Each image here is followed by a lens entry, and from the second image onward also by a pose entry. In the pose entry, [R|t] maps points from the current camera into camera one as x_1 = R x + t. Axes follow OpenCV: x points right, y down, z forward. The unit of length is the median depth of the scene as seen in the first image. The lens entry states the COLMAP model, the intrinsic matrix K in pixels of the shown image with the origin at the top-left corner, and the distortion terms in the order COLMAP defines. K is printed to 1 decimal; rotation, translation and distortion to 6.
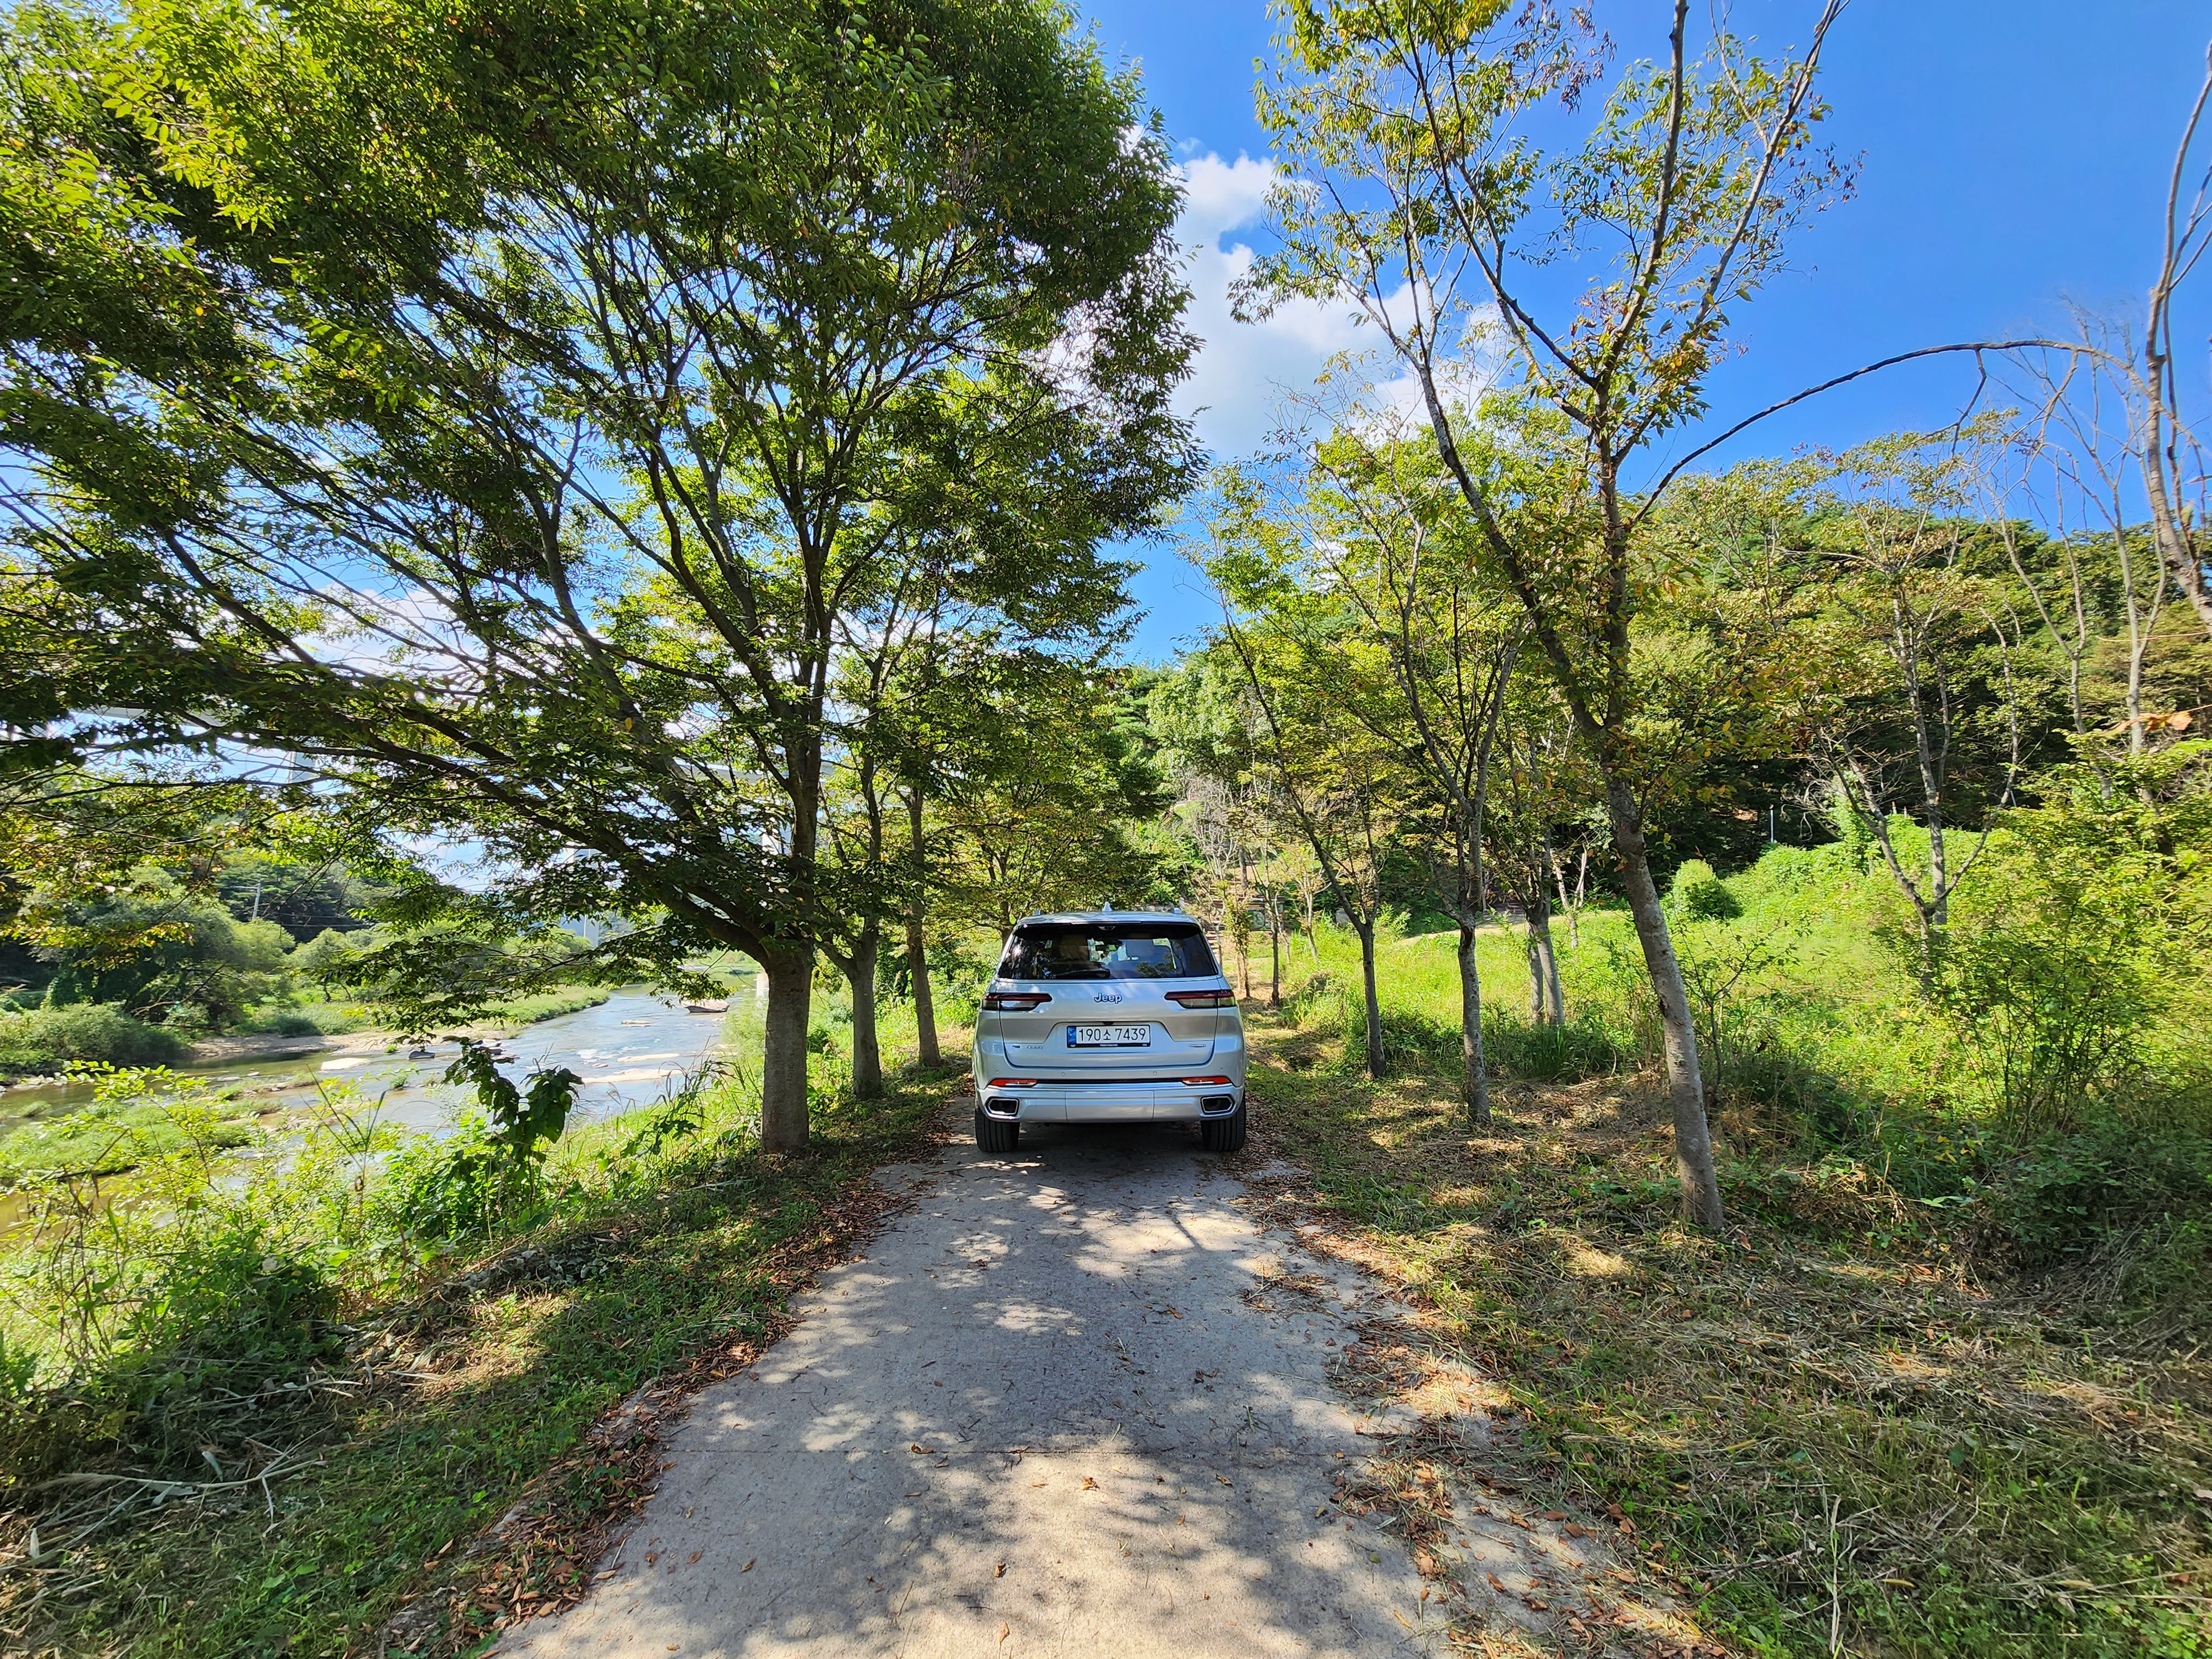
lens RADIAL K [[892.8, 0, 1085.9], [0, 892.8, 868.3], [0, 0, 1]] dist [-0.000157, -0.000020]
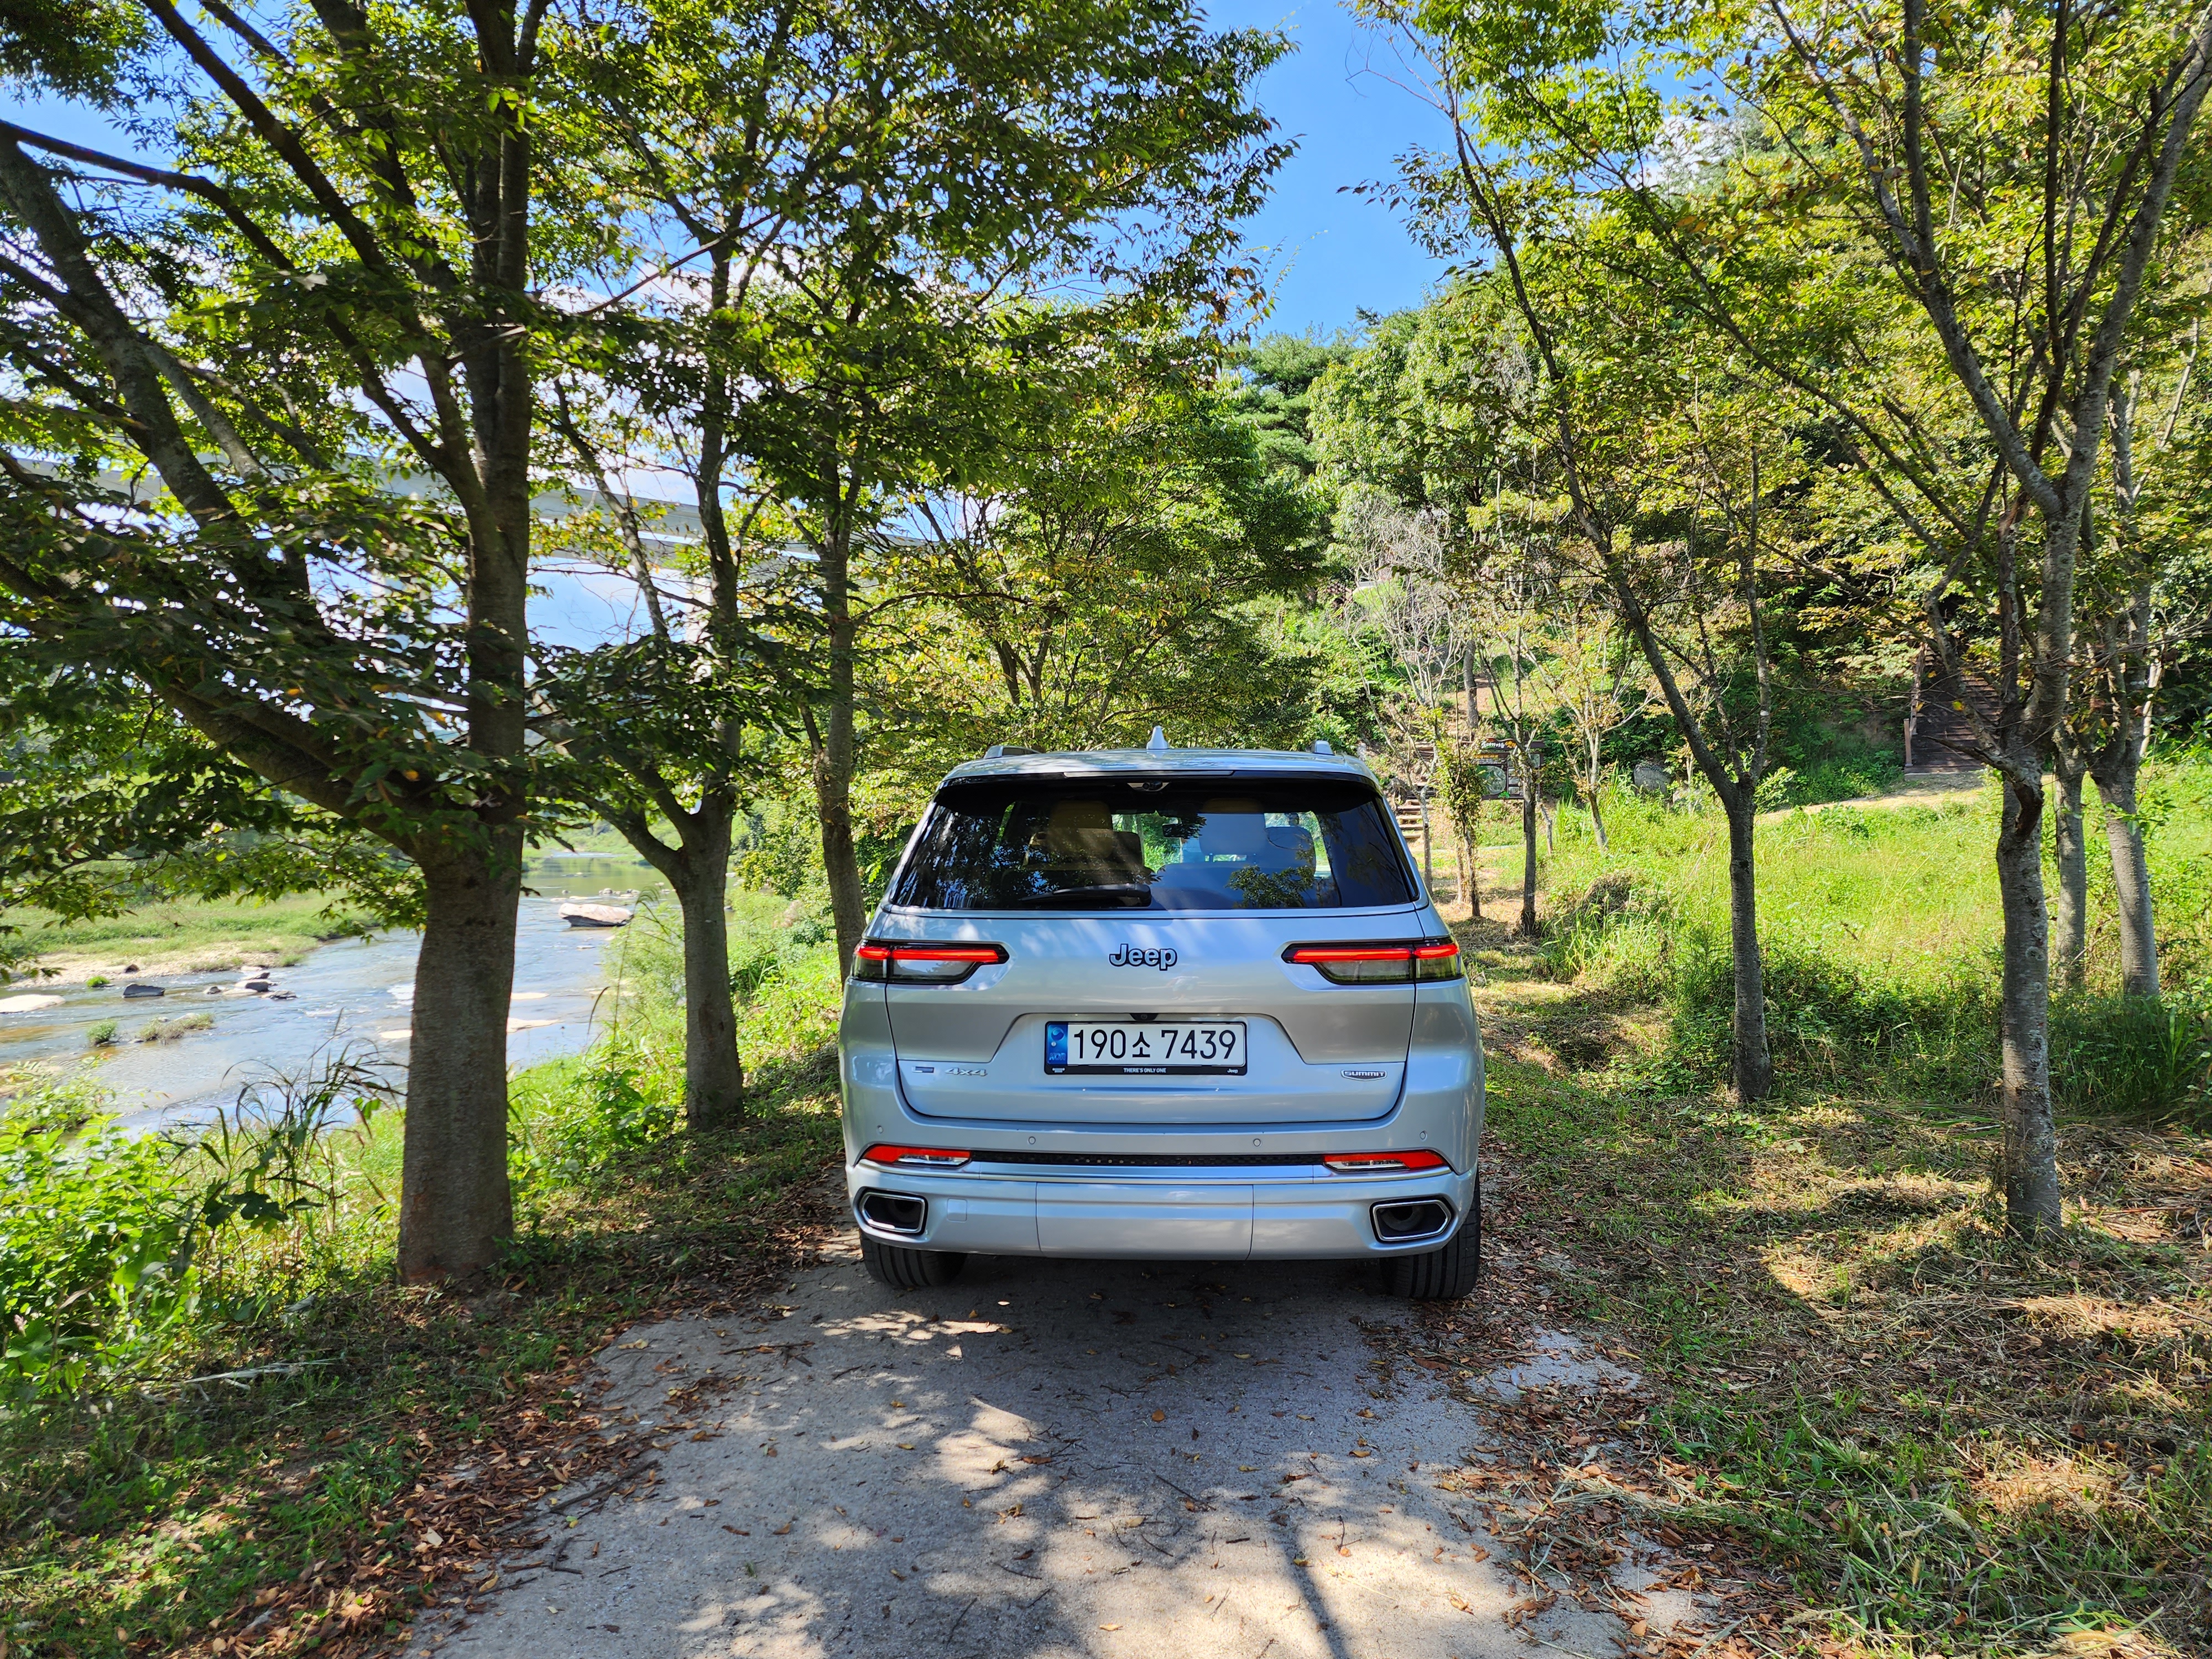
lens RADIAL K [[1459.0, 0, 1106.0], [0, 1459.0, 829.5], [0, 0, 1]] dist [0.103284, -0.111336]
pose [[0.997737, 0.005465, -0.067009, 0.028928], [0.000641, 0.995872, 0.090763, 0.014674], [0.067229, -0.090600, 0.993616, 0.187786]]
